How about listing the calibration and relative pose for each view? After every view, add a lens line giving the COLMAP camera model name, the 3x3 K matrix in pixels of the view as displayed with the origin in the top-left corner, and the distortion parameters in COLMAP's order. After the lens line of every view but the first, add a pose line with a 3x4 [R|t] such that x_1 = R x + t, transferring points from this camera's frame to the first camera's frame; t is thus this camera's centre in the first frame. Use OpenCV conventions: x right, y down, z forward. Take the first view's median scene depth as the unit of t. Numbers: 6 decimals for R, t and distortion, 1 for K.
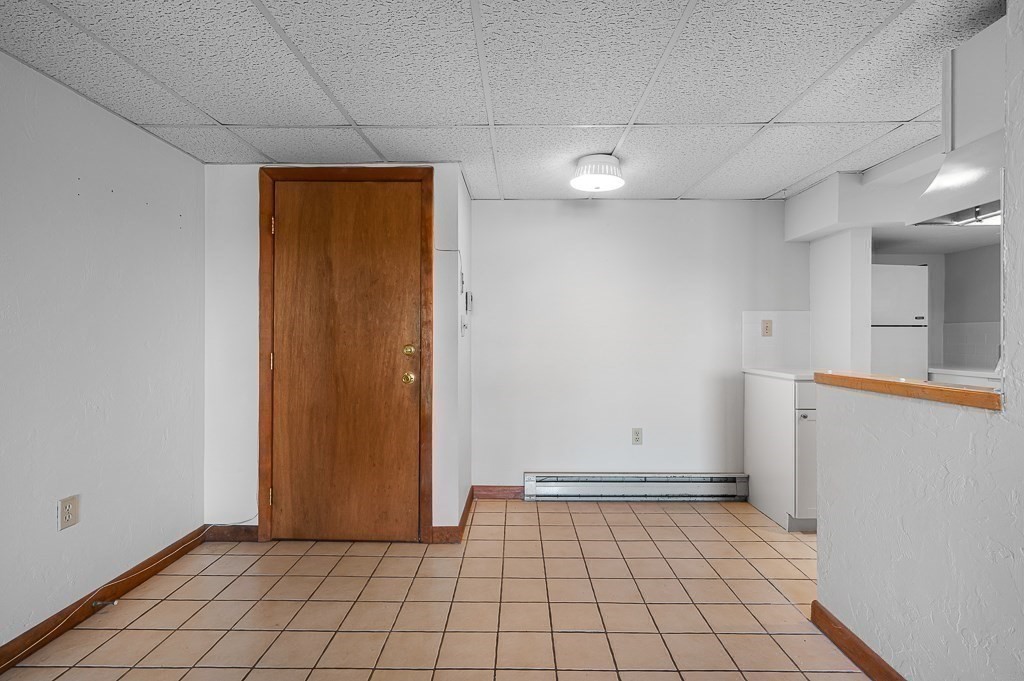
lens RADIAL K [[479.4, 0, 512.0], [0, 479.4, 340.5], [0, 0, 1]] dist [0.002216, 0.000200]
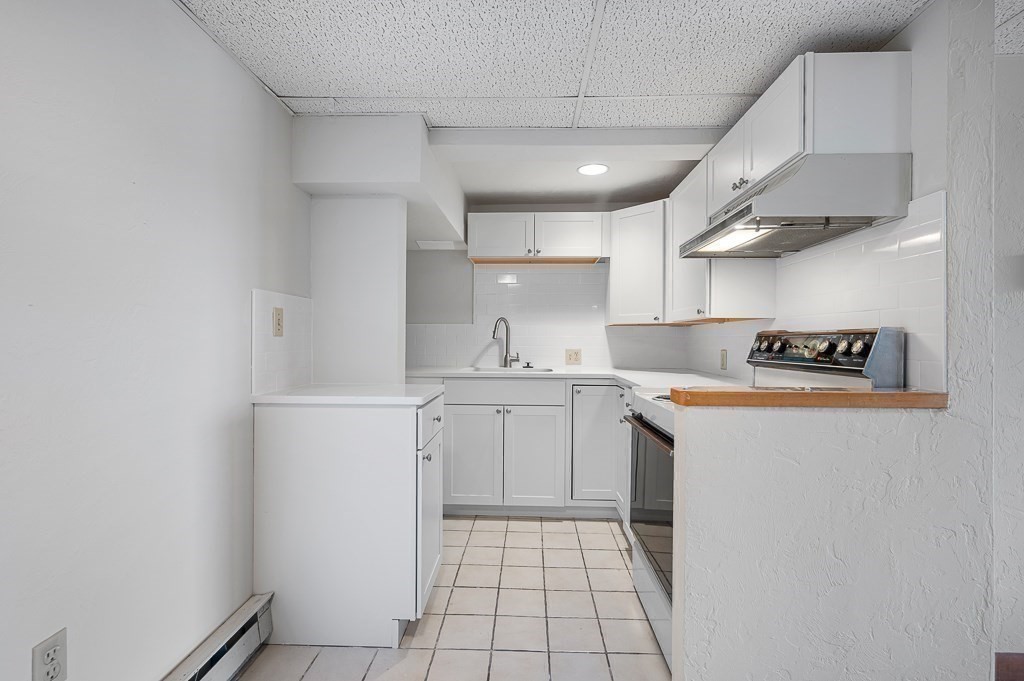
lens RADIAL K [[479.4, 0, 512.0], [0, 479.4, 340.5], [0, 0, 1]] dist [0.002216, 0.000200]
pose [[0.024705, -0.003283, 0.999689, -0.052890], [0.001354, 0.999994, 0.003251, -0.006938], [-0.999694, 0.001273, 0.024709, 0.902330]]
